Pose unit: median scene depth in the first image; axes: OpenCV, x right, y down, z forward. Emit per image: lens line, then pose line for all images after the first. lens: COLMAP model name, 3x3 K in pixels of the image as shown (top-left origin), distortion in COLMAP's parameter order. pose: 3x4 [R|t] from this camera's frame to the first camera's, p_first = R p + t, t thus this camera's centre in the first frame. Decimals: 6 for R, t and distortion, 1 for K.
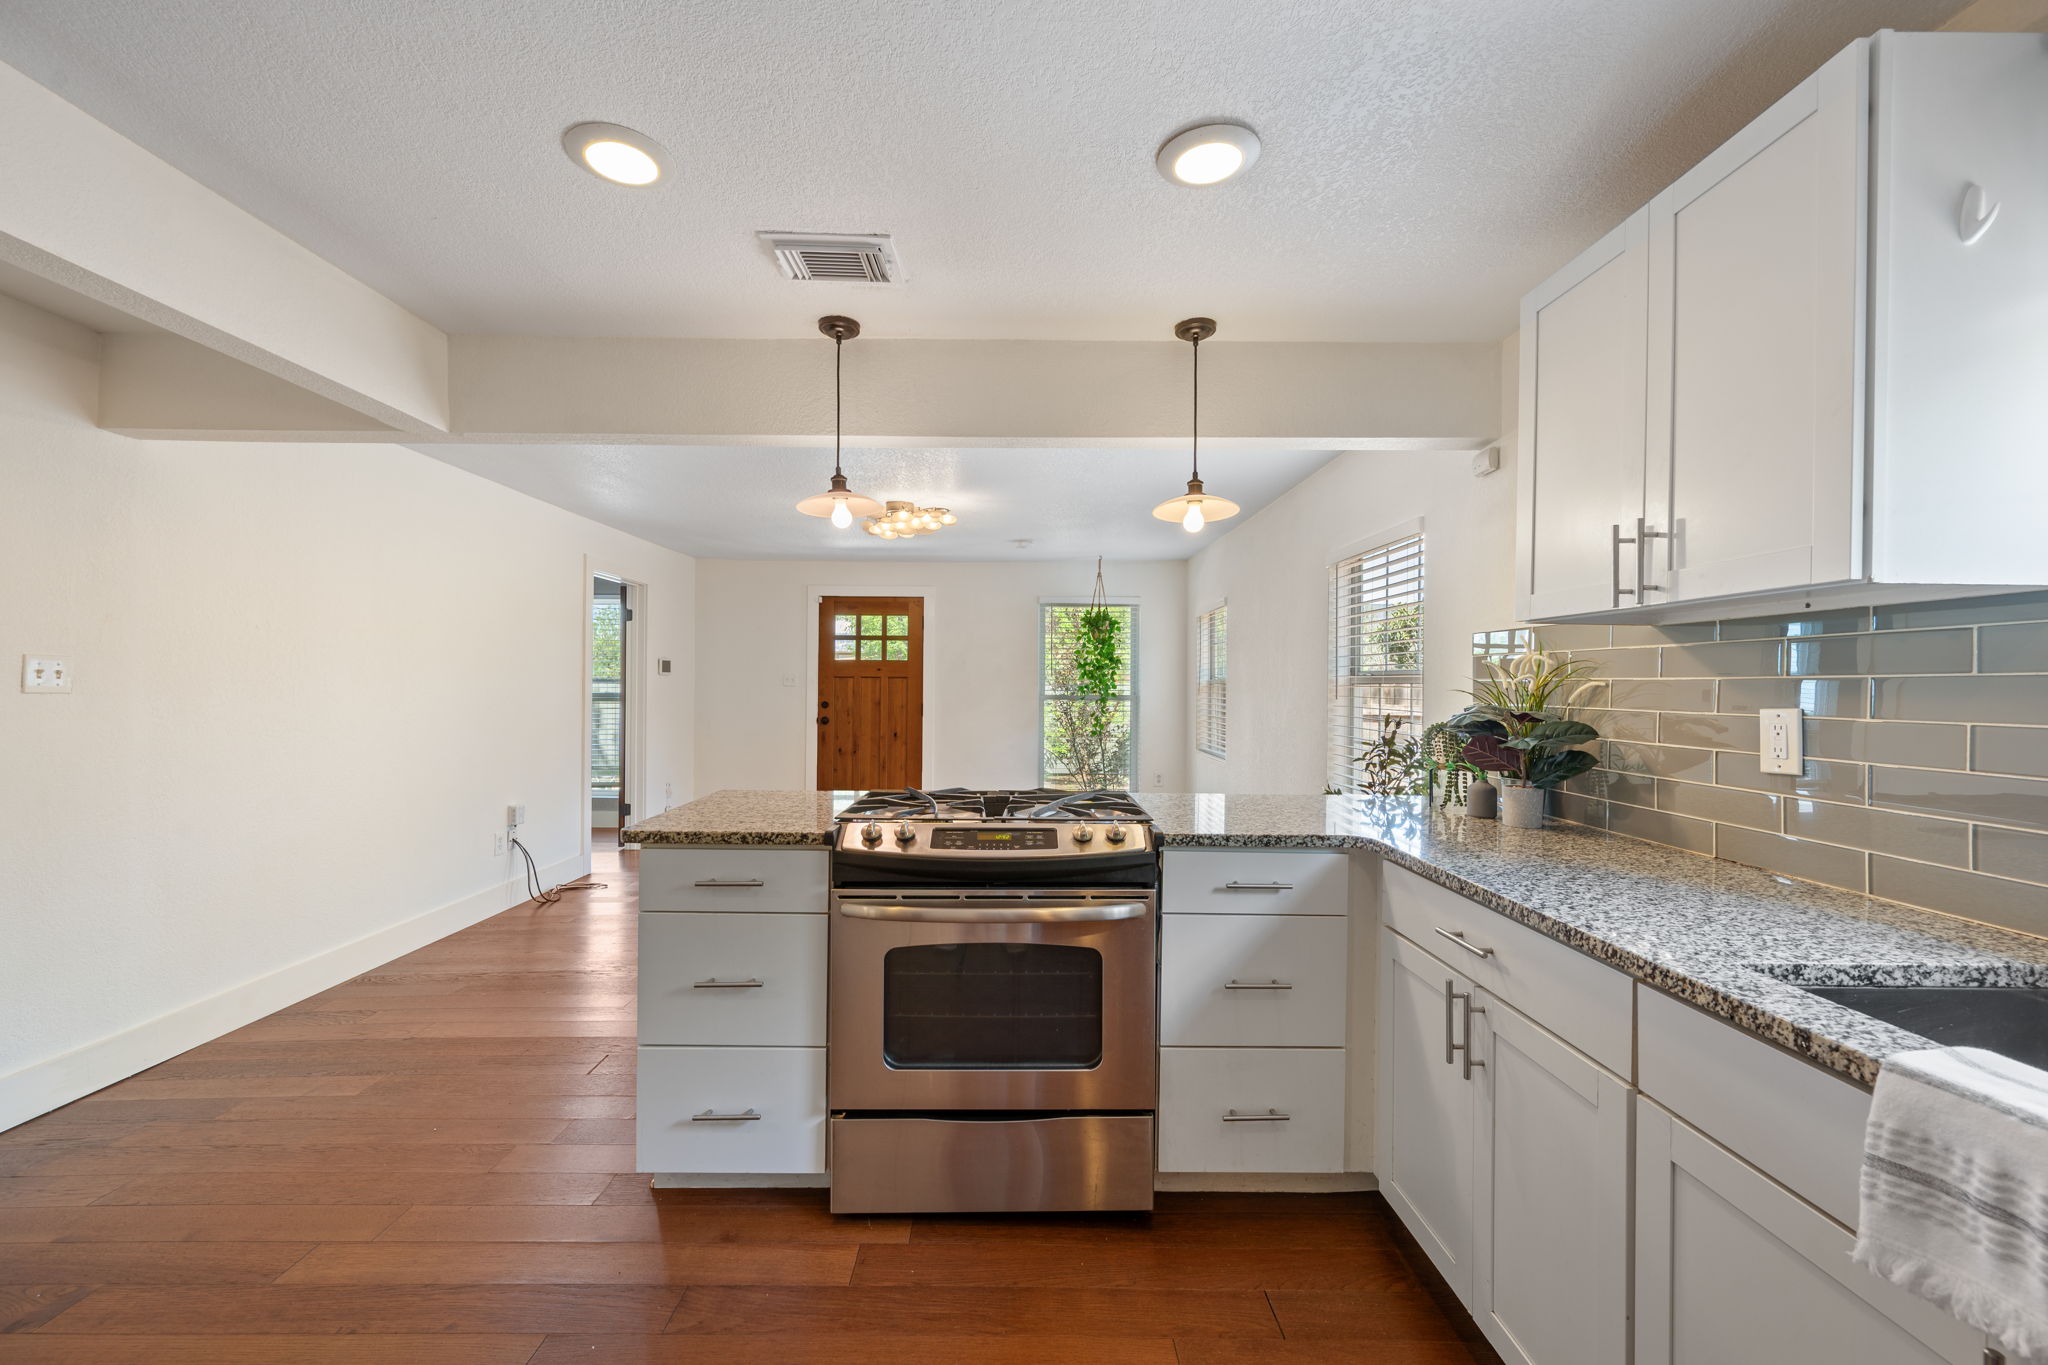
lens RADIAL K [[797.6, 0, 1022.1], [0, 797.6, 685.1], [0, 0, 1]] dist [0.000614, -0.000261]
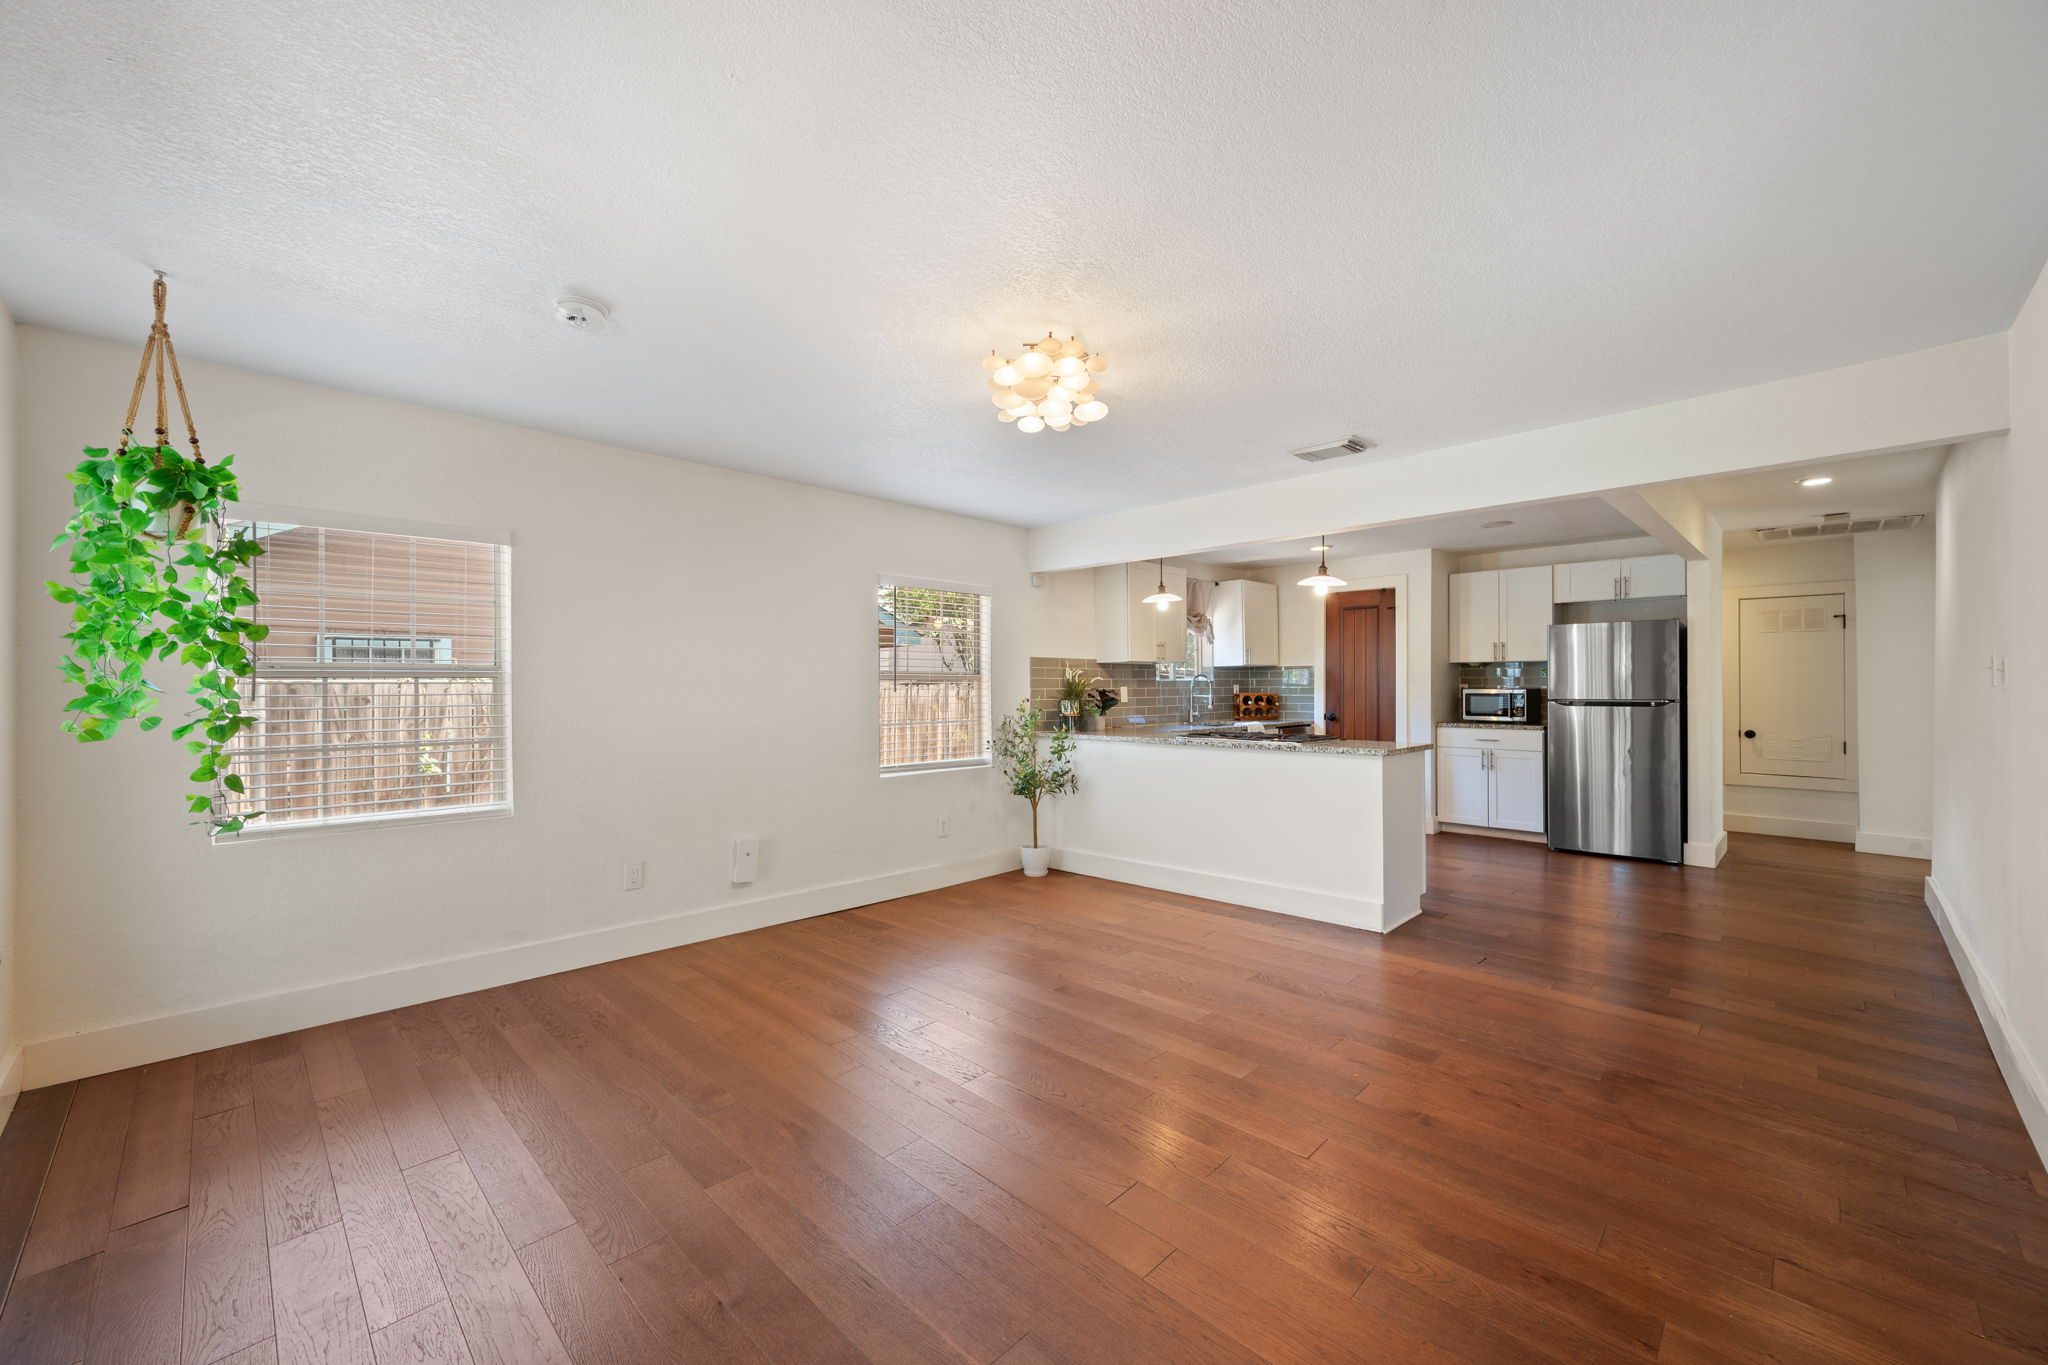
lens RADIAL K [[797.6, 0, 1022.1], [0, 797.6, 685.1], [0, 0, 1]] dist [0.000614, -0.000261]
pose [[-0.704066, -0.005260, 0.710115, -1.038144], [-0.001066, 0.999979, 0.006351, -0.002438], [-0.710134, 0.003715, -0.704057, 2.763608]]
